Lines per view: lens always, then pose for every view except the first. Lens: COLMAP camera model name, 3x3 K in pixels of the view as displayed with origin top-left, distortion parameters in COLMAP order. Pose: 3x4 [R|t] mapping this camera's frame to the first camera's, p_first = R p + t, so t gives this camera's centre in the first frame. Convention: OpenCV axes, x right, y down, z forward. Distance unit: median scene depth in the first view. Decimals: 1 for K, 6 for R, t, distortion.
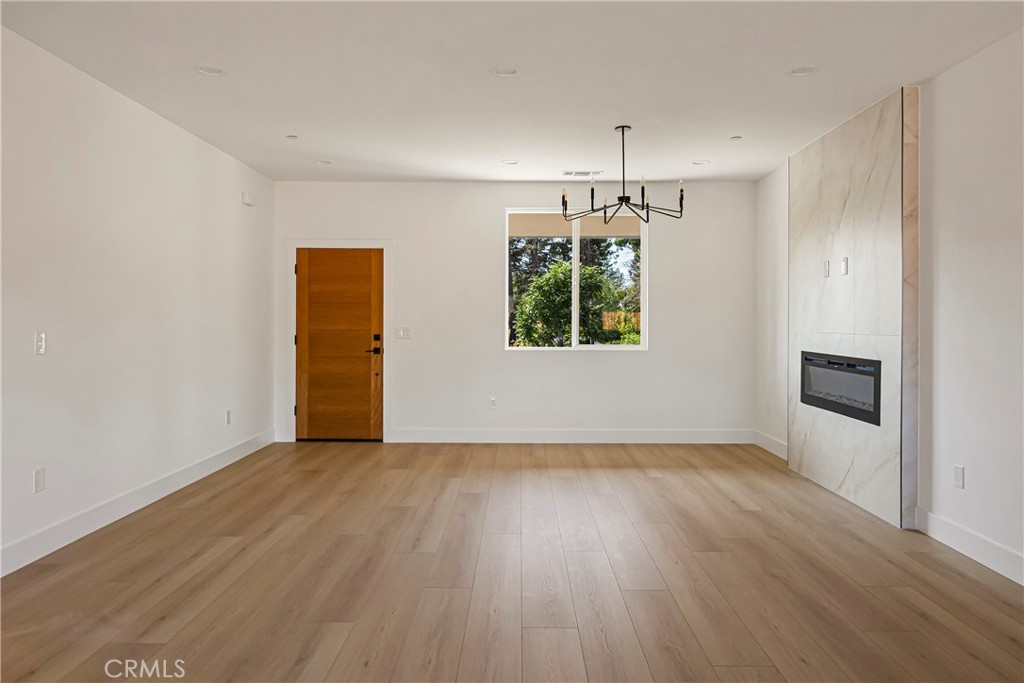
lens RADIAL K [[708.9, 0, 524.8], [0, 708.9, 326.4], [0, 0, 1]] dist [0.002590, -0.002716]
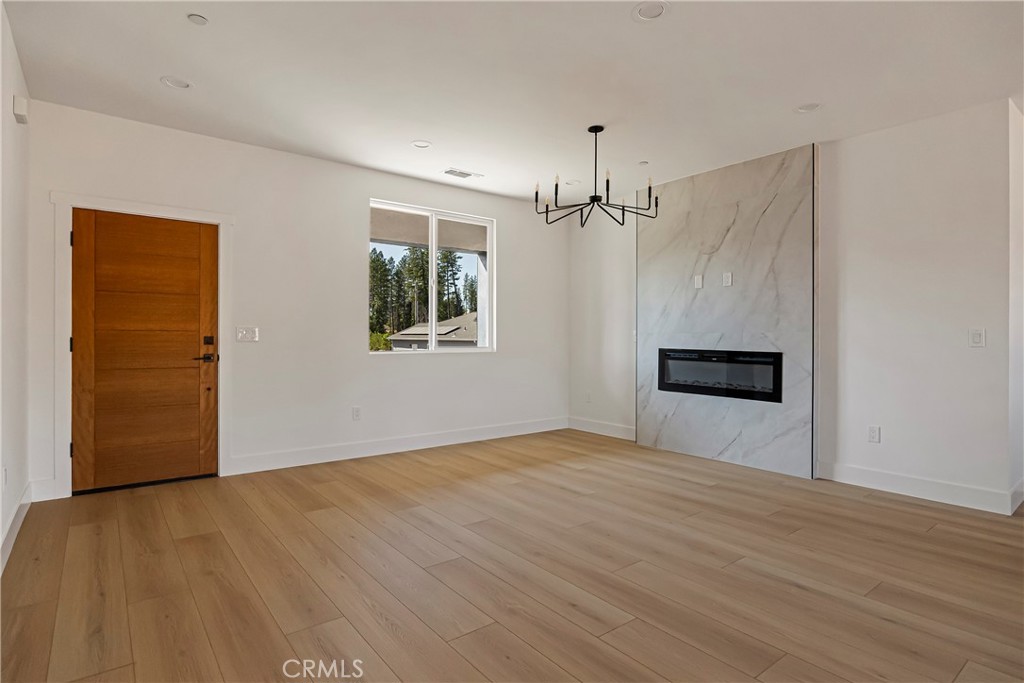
lens RADIAL K [[533.5, 0, 516.9], [0, 533.5, 339.9], [0, 0, 1]] dist [-0.007825, -0.000354]
pose [[0.780191, -0.001208, 0.625540, -0.308560], [0.002167, 0.999997, -0.000771, 0.016057], [-0.625538, 0.001957, 0.780191, 0.347098]]
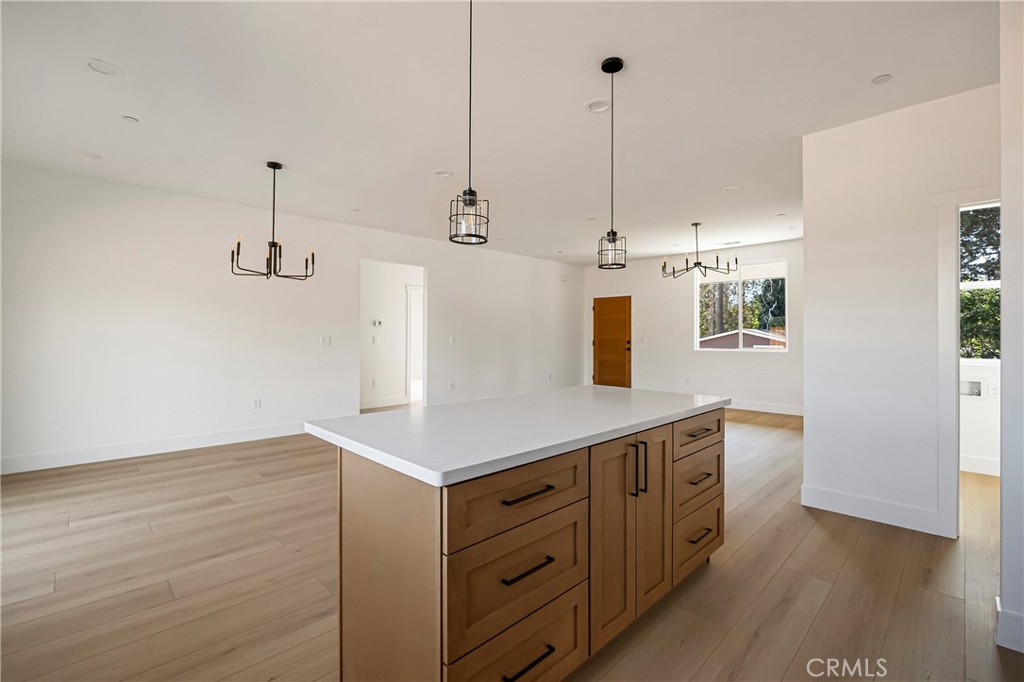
lens RADIAL K [[465.7, 0, 521.2], [0, 465.7, 333.5], [0, 0, 1]] dist [-0.011639, 0.001585]
pose [[0.710942, -0.002596, -0.703246, 0.469342], [-0.005120, 0.999948, -0.008868, 0.004303], [0.703232, 0.009905, 0.710891, -0.095991]]
